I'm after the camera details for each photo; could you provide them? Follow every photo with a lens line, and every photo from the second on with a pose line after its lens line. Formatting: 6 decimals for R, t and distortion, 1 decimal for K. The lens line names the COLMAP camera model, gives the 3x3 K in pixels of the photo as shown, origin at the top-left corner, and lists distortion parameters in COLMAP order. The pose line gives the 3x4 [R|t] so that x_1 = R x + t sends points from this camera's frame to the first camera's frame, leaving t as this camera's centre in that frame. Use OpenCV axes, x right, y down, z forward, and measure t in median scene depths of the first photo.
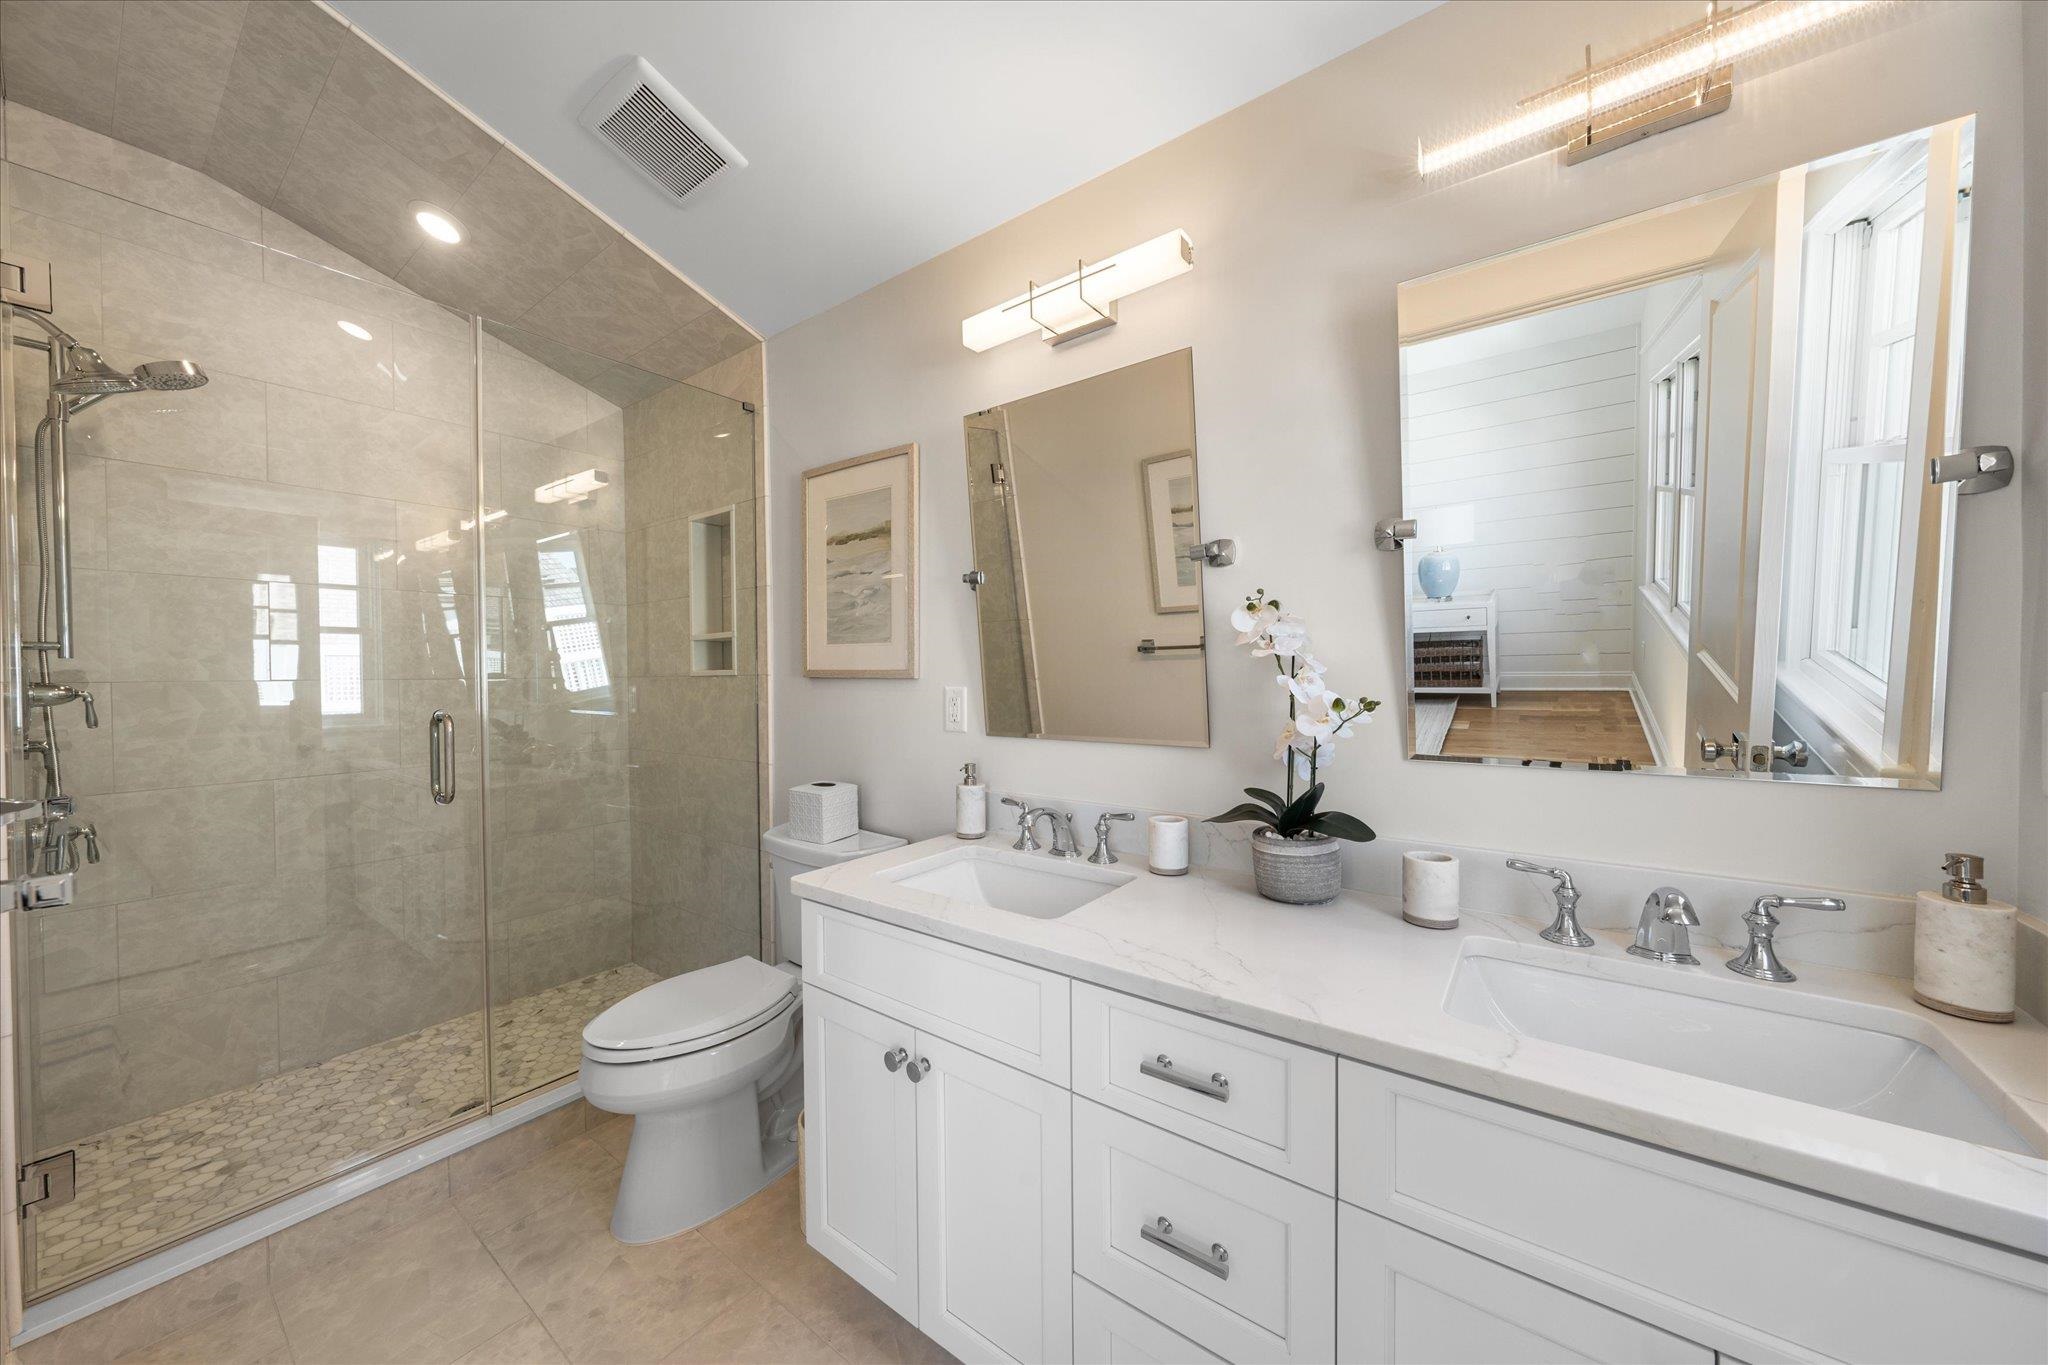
lens RADIAL K [[692.5, 0, 1027.9], [0, 692.5, 680.4], [0, 0, 1]] dist [-0.002669, 0.001029]
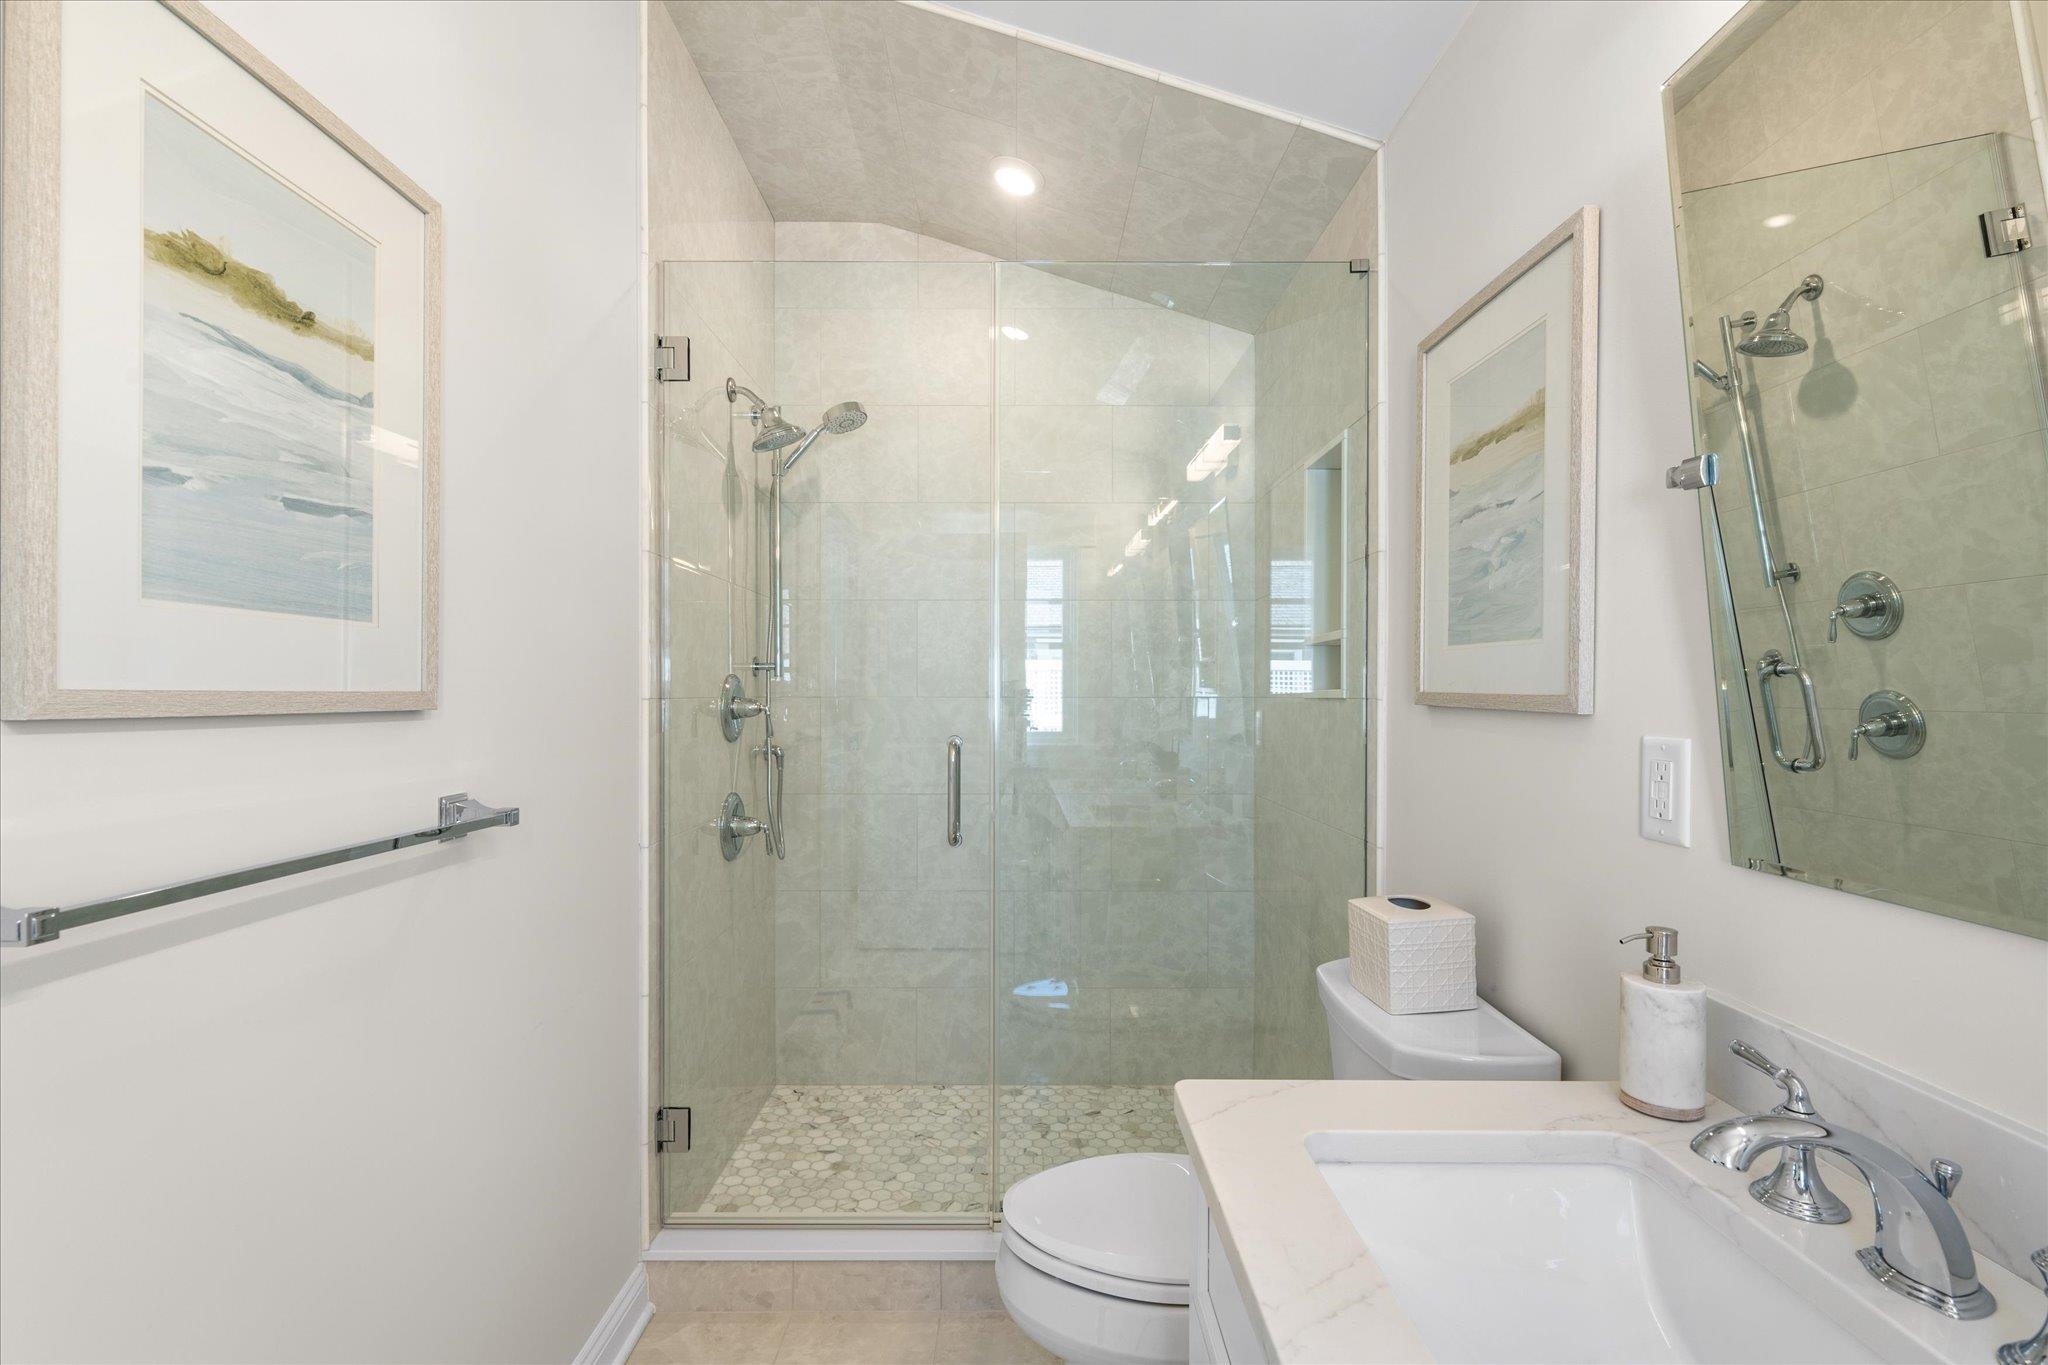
lens RADIAL K [[937.6, 0, 1026.1], [0, 937.6, 695.5], [0, 0, 1]] dist [0.003032, 0.000560]
pose [[0.599309, 0.013887, -0.800397, 0.109575], [-0.016500, 0.999851, 0.004994, -0.011376], [0.800348, 0.010213, 0.599449, 0.300169]]
